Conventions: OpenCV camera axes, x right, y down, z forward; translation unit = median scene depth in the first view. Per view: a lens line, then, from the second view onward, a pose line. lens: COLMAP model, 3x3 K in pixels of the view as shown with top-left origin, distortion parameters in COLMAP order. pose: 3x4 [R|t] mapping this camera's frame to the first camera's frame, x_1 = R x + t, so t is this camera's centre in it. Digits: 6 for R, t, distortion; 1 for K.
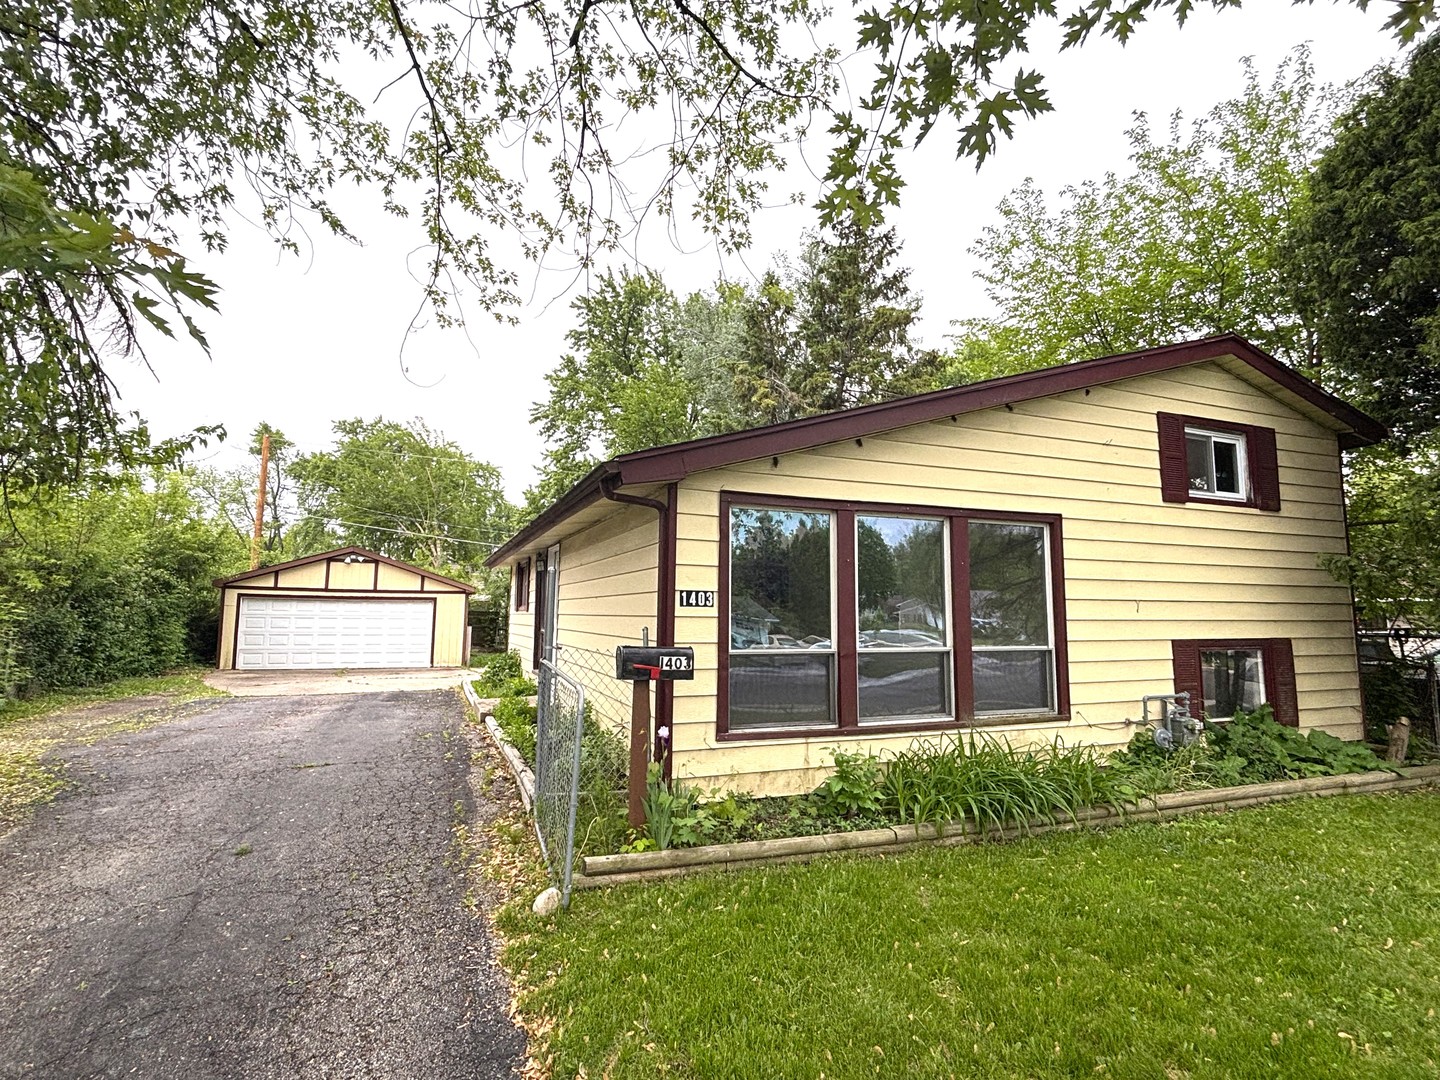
lens RADIAL K [[725.0, 0, 716.6], [0, 725.0, 535.5], [0, 0, 1]] dist [-0.001117, -0.000110]
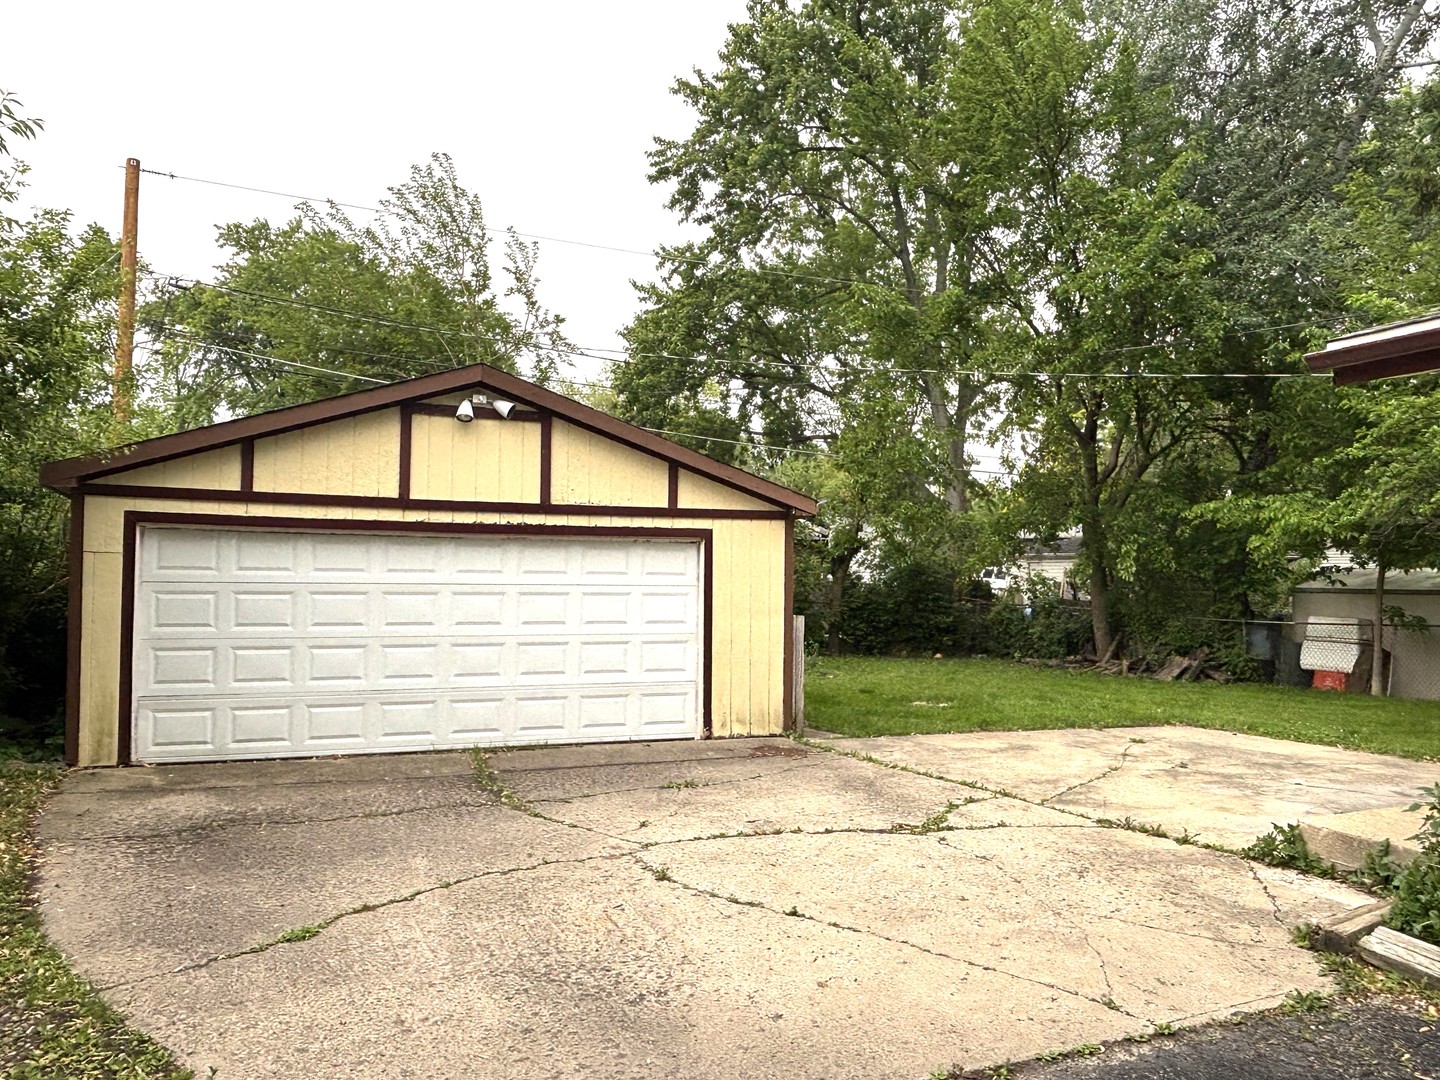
lens RADIAL K [[1041.2, 0, 721.5], [0, 1041.2, 541.3], [0, 0, 1]] dist [0.028954, 0.000634]
pose [[0.999829, 0.004265, -0.018013, -0.375425], [-0.002676, 0.996176, 0.087329, 0.049190], [0.018316, -0.087266, 0.996017, 0.526329]]
